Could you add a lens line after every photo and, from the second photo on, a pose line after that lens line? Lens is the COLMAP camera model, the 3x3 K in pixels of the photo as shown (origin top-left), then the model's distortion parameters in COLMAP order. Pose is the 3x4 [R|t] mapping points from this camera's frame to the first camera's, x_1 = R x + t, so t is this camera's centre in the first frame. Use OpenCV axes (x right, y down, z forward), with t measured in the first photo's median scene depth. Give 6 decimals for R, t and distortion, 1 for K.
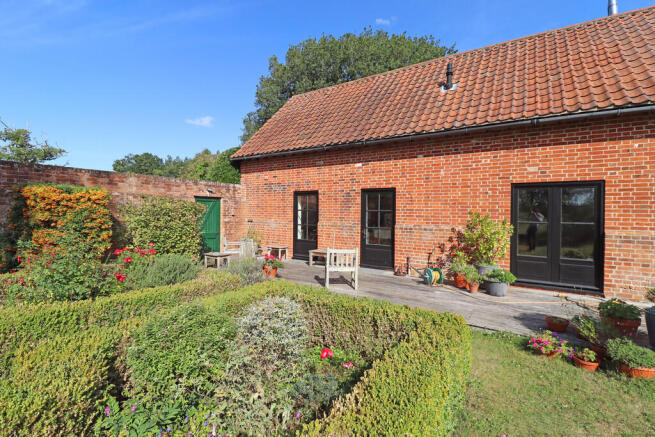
lens RADIAL K [[308.9, 0, 327.5], [0, 308.9, 218.5], [0, 0, 1]] dist [-0.011169, -0.000646]
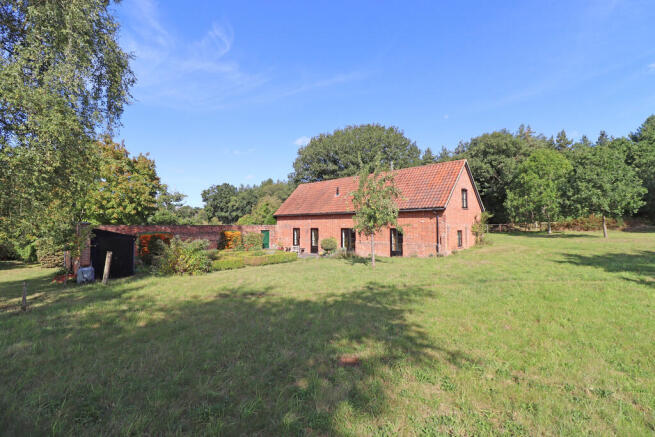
lens RADIAL K [[308.9, 0, 327.5], [0, 308.9, 218.5], [0, 0, 1]] dist [-0.011169, -0.000646]
pose [[0.981039, -0.017627, -0.193008, 0.905982], [0.008359, 0.998777, -0.048728, -0.038298], [0.193631, 0.046191, 0.979987, -2.105610]]
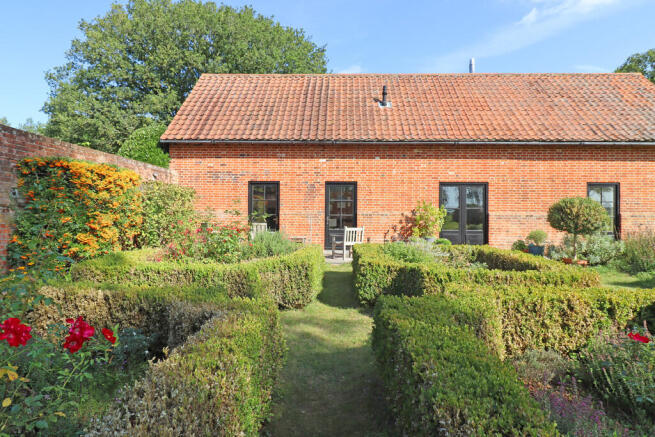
lens RADIAL K [[378.3, 0, 327.5], [0, 378.3, 218.5], [0, 0, 1]] dist [0.003133, 0.000720]
pose [[0.846600, -0.009562, 0.532144, -0.639834], [0.012701, 0.999917, -0.002240, 0.045494], [-0.532078, 0.008656, 0.846651, -0.194249]]
